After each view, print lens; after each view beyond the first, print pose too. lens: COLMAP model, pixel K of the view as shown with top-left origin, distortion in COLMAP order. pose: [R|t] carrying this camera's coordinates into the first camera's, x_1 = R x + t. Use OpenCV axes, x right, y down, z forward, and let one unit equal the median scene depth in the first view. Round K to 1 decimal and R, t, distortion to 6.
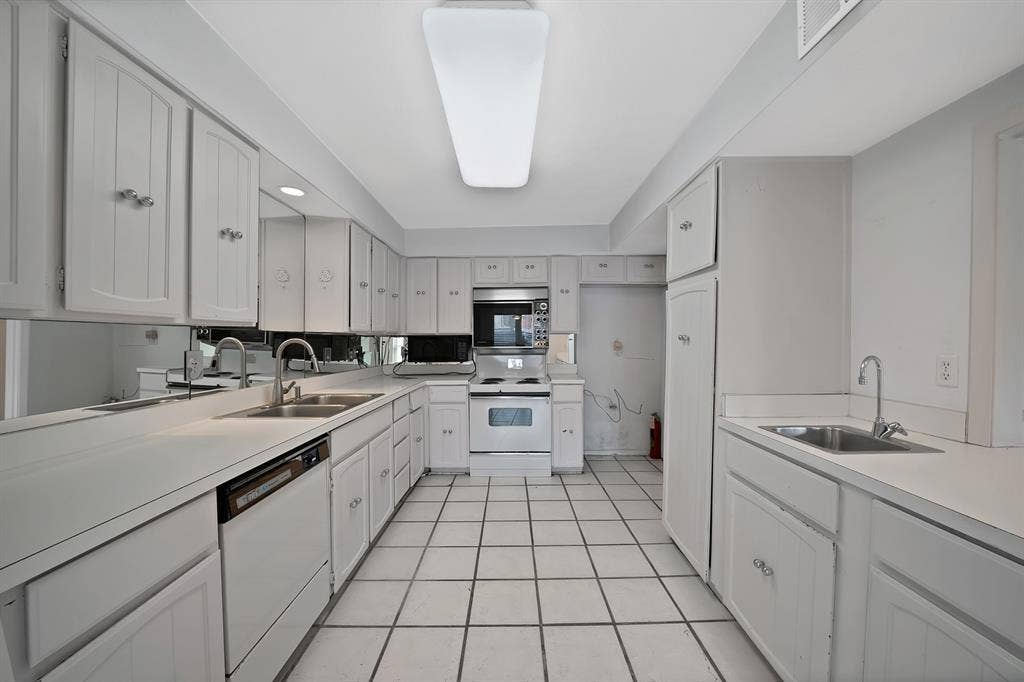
lens RADIAL K [[386.1, 0, 512.0], [0, 386.1, 341.0], [0, 0, 1]] dist [-0.010205, 0.000058]
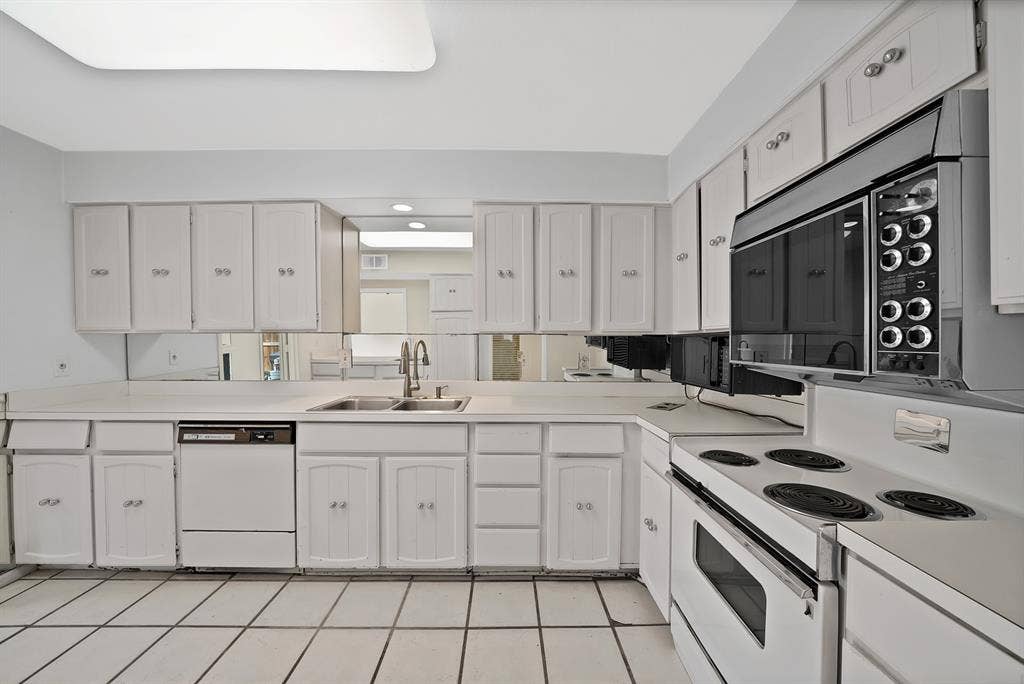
lens RADIAL K [[373.5, 0, 512.0], [0, 373.5, 342.0], [0, 0, 1]] dist [-0.013616, 0.000063]
pose [[0.011300, 0.006054, -0.999918, 0.354535], [-0.006927, 0.999958, 0.005976, -0.007273], [0.999912, 0.006859, 0.011341, 0.912200]]
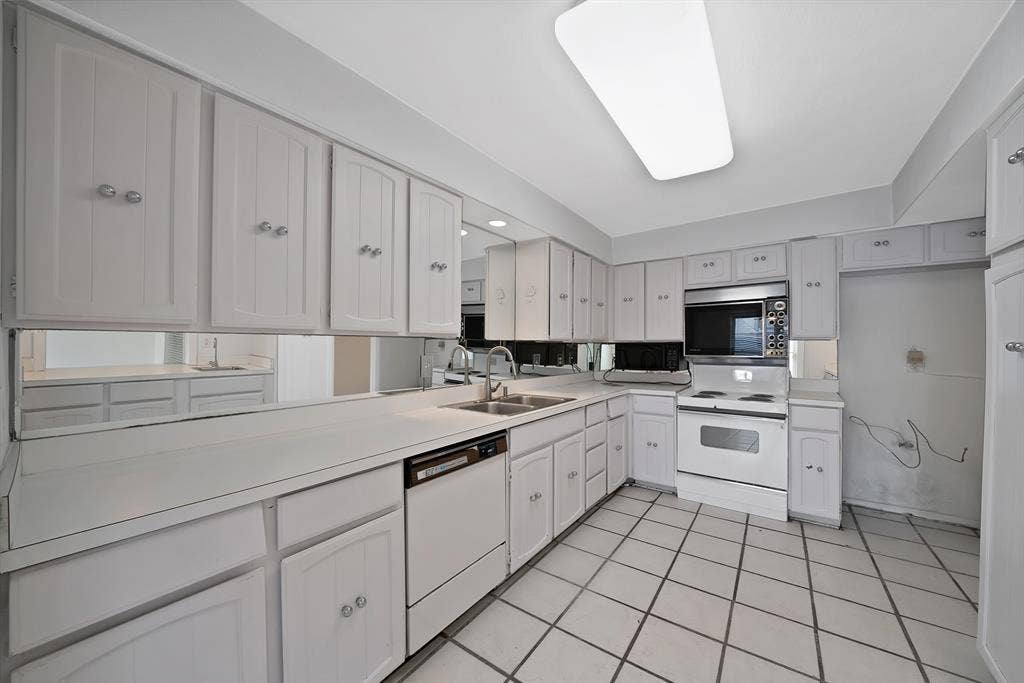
lens RADIAL K [[373.5, 0, 512.0], [0, 373.5, 341.5], [0, 0, 1]] dist [-0.013616, 0.000063]
pose [[0.808372, -0.003755, -0.588660, 0.103039], [-0.004352, 0.999914, -0.012355, -0.004671], [0.588656, 0.012549, 0.808286, 0.063265]]
